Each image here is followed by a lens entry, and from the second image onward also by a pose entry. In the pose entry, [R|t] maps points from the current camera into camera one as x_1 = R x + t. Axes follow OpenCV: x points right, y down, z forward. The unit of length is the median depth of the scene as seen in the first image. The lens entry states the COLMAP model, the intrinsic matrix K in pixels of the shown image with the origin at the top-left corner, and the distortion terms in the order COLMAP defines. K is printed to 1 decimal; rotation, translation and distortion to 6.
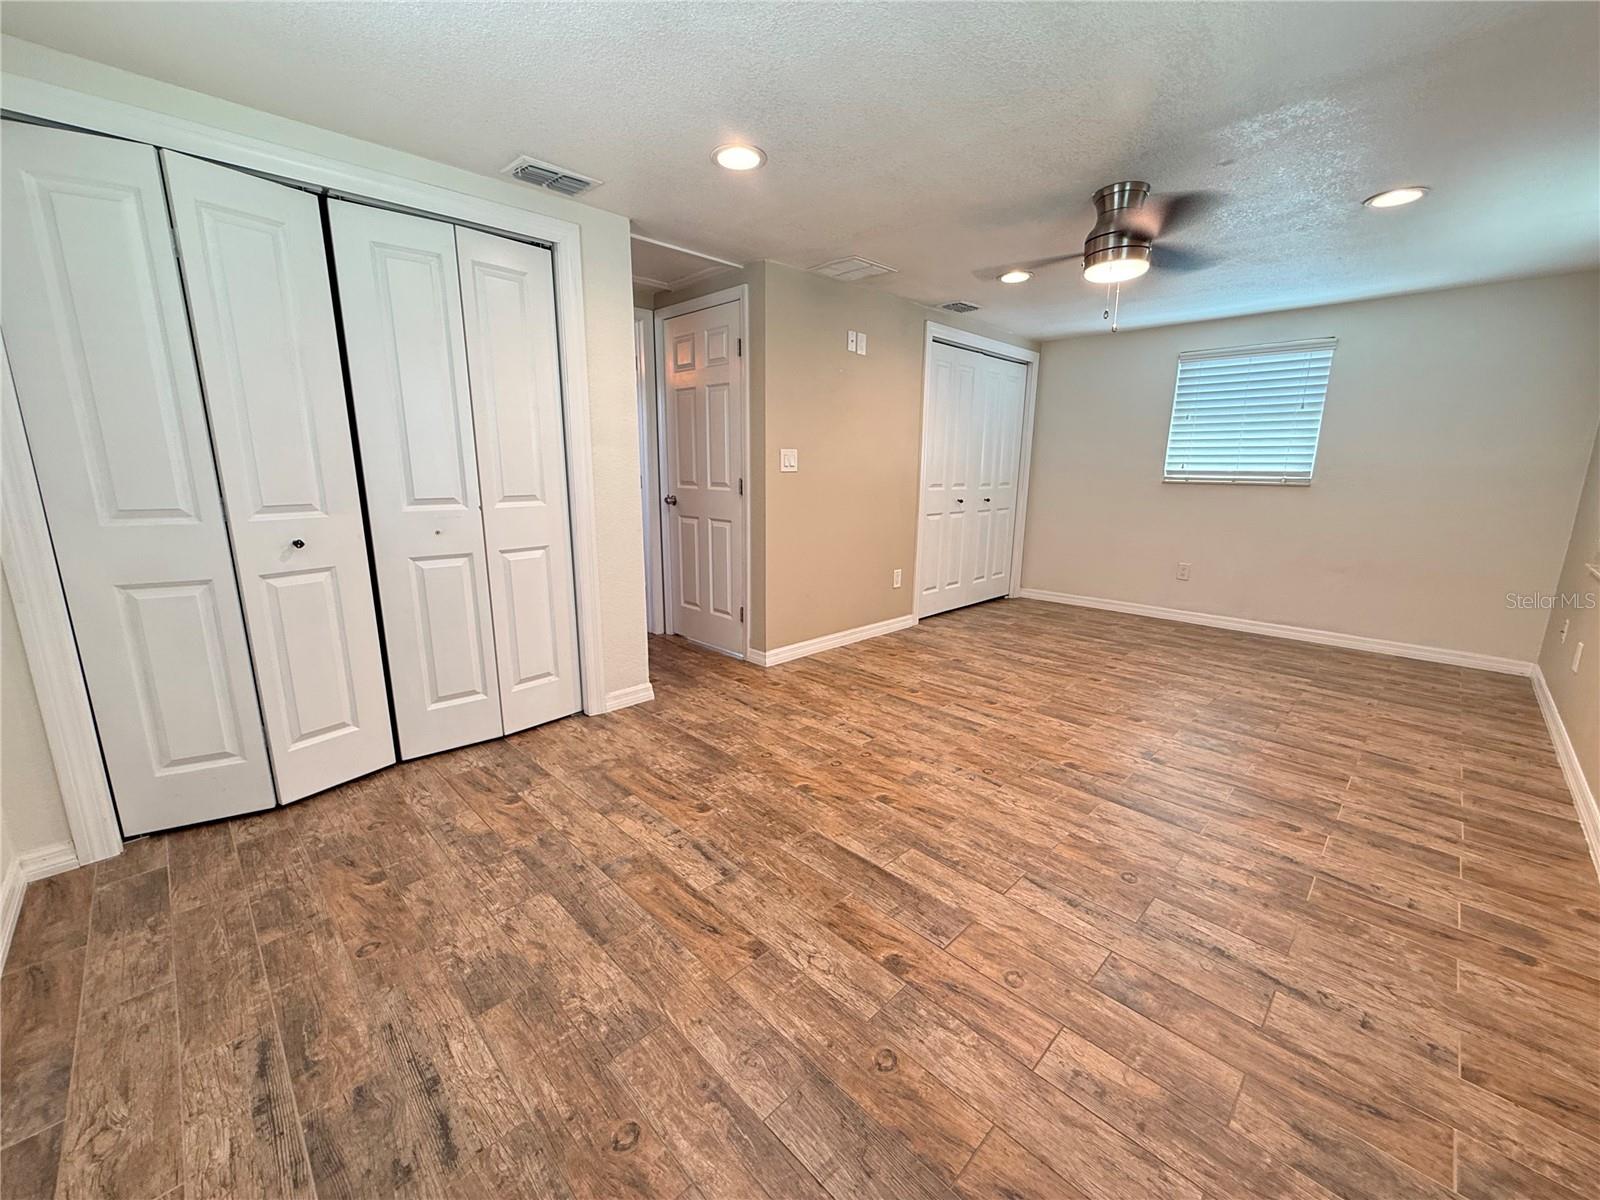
lens RADIAL K [[638.0, 0, 800.9], [0, 638.0, 597.6], [0, 0, 1]] dist [0.001451, 0.000145]
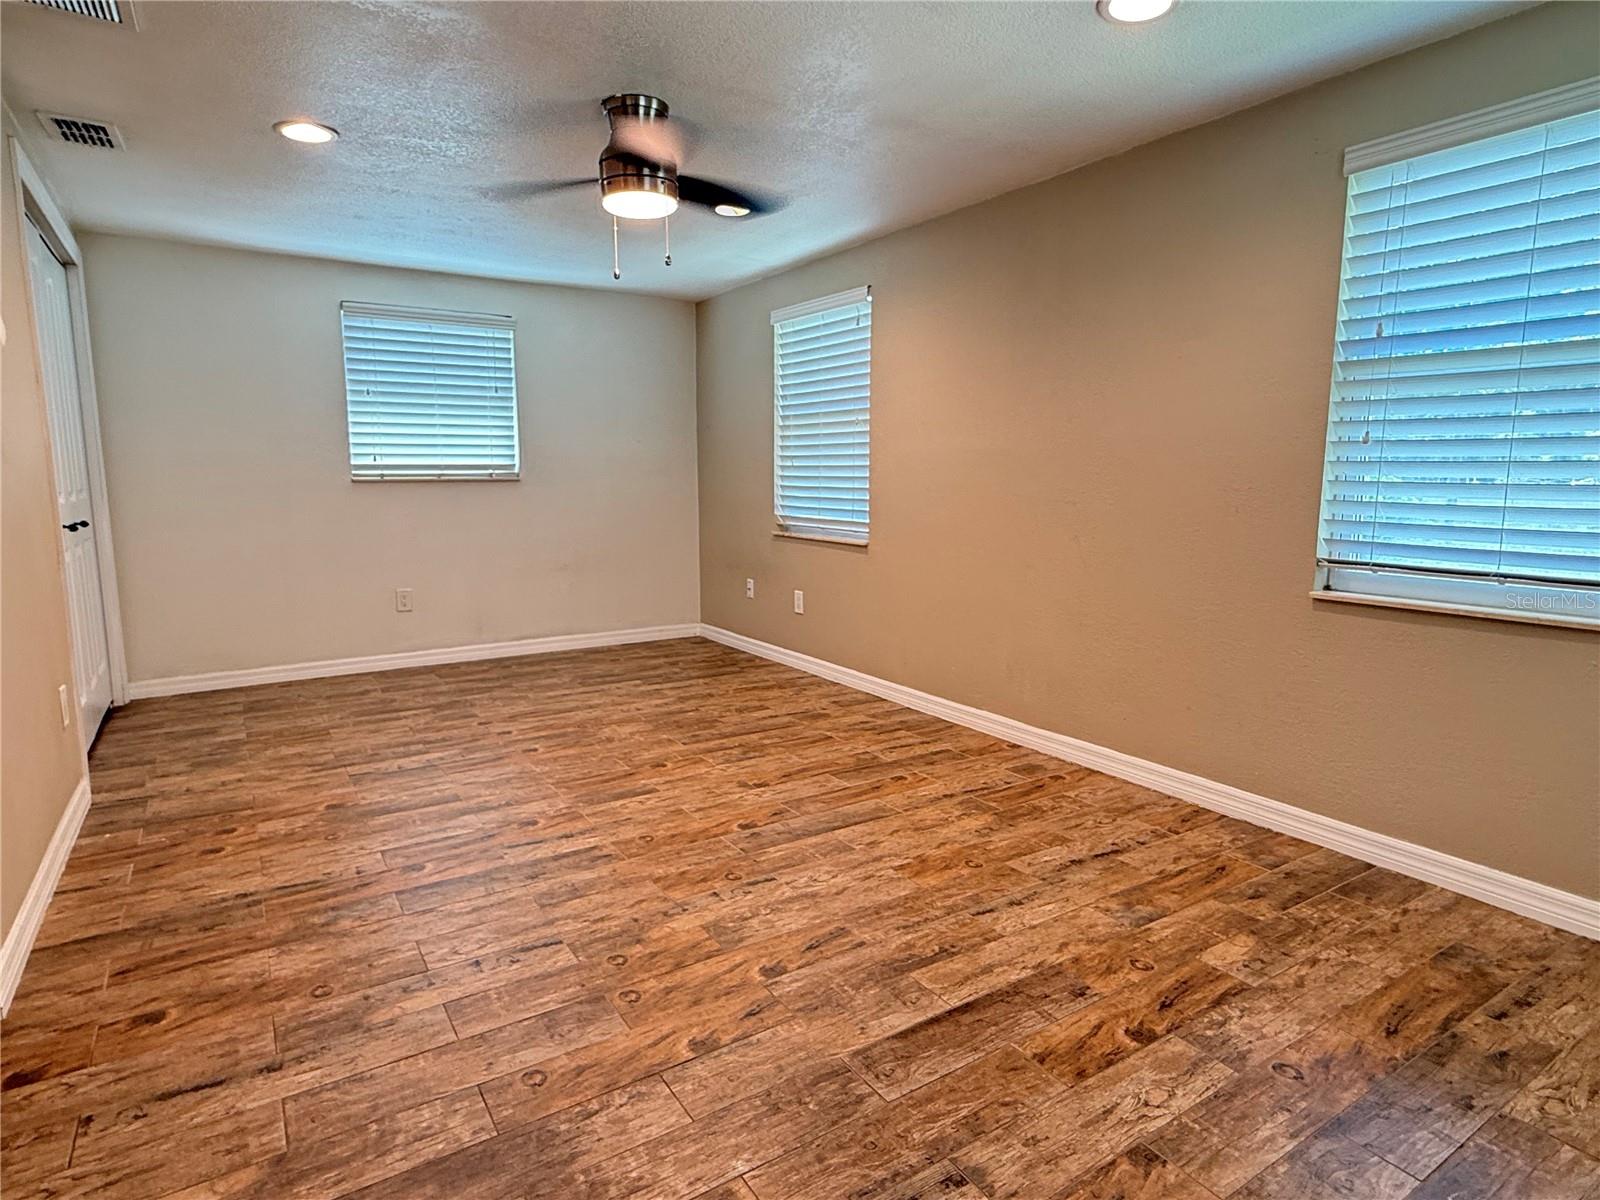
lens RADIAL K [[888.9, 0, 796.1], [0, 888.9, 605.6], [0, 0, 1]] dist [0.000778, -0.000245]
pose [[0.211410, -0.155737, 0.964910, -0.519080], [0.202325, 0.972814, 0.112683, -0.102431], [-0.956227, 0.171403, 0.237172, 0.561642]]
